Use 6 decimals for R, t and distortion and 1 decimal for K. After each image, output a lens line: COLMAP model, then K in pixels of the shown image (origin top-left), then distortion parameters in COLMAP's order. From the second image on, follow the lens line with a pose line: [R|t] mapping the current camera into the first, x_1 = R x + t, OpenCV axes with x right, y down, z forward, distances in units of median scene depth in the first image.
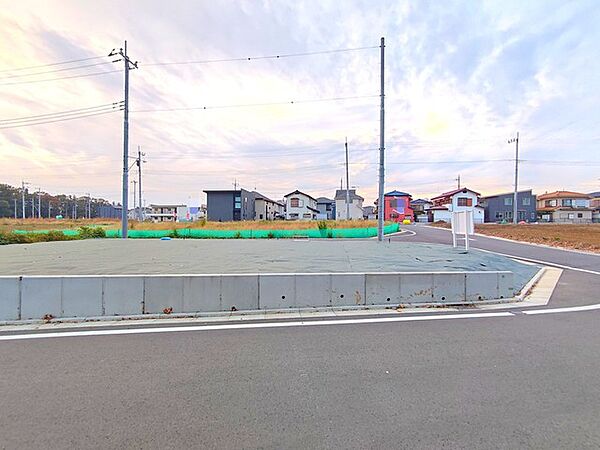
lens RADIAL K [[283.9, 0, 298.5], [0, 283.9, 226.5], [0, 0, 1]] dist [0.015407, -0.011944]
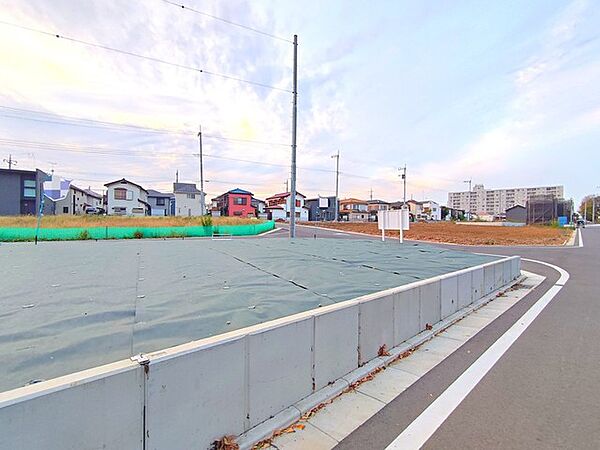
lens RADIAL K [[283.9, 0, 298.5], [0, 283.9, 226.5], [0, 0, 1]] dist [0.015407, -0.011944]
pose [[0.809500, -0.002363, 0.587115, -0.086613], [-0.002511, 0.999969, 0.007486, 0.001130], [-0.587114, -0.007534, 0.809469, 0.053070]]
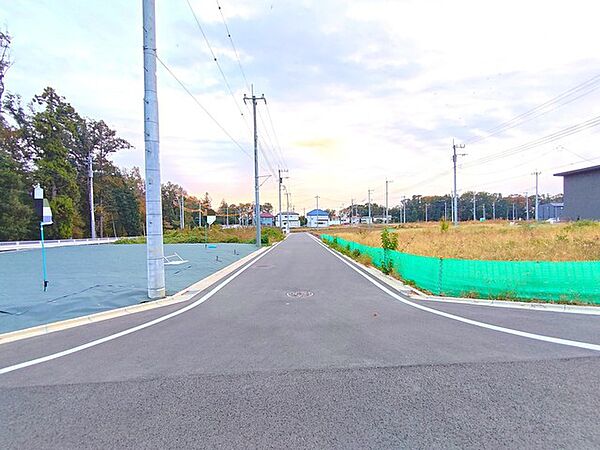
lens RADIAL K [[283.9, 0, 298.5], [0, 283.9, 226.5], [0, 0, 1]] dist [0.015407, -0.011944]
pose [[0.110344, -0.002963, -0.993889, 0.211576], [0.004301, 0.999988, -0.002503, -0.010899], [0.993884, -0.003999, 0.110355, 0.349038]]
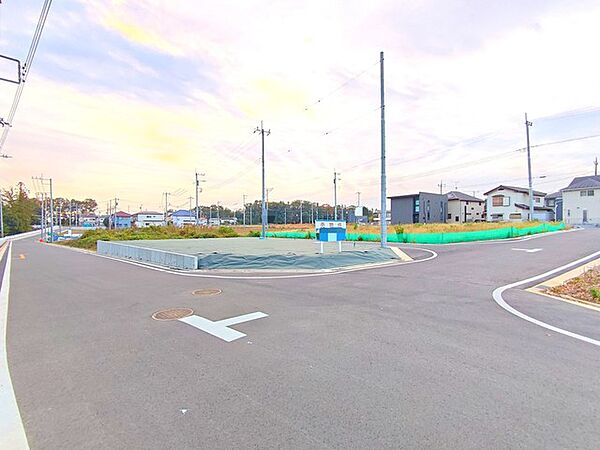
lens RADIAL K [[283.9, 0, 298.5], [0, 283.9, 226.5], [0, 0, 1]] dist [0.015407, -0.011944]
pose [[0.643623, -0.006306, -0.765316, 0.270078], [0.000366, 0.999968, -0.007931, -0.003521], [0.765342, 0.004824, 0.643605, 0.027884]]
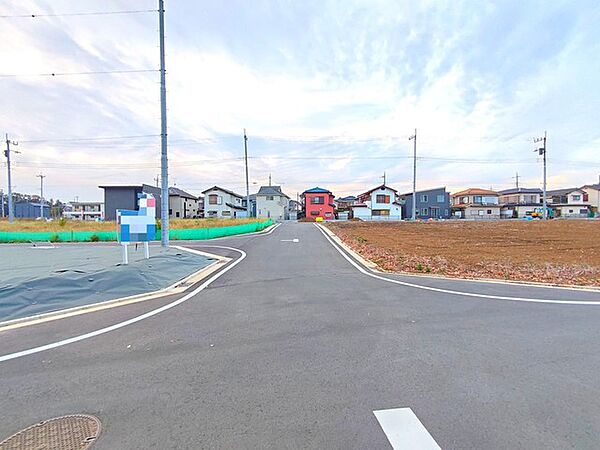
lens RADIAL K [[283.9, 0, 298.5], [0, 283.9, 226.5], [0, 0, 1]] dist [0.015407, -0.011944]
pose [[0.994033, -0.010054, 0.108620, 0.179285], [0.008885, 0.999897, 0.011236, -0.003275], [-0.108722, -0.010204, 0.994020, 0.038188]]
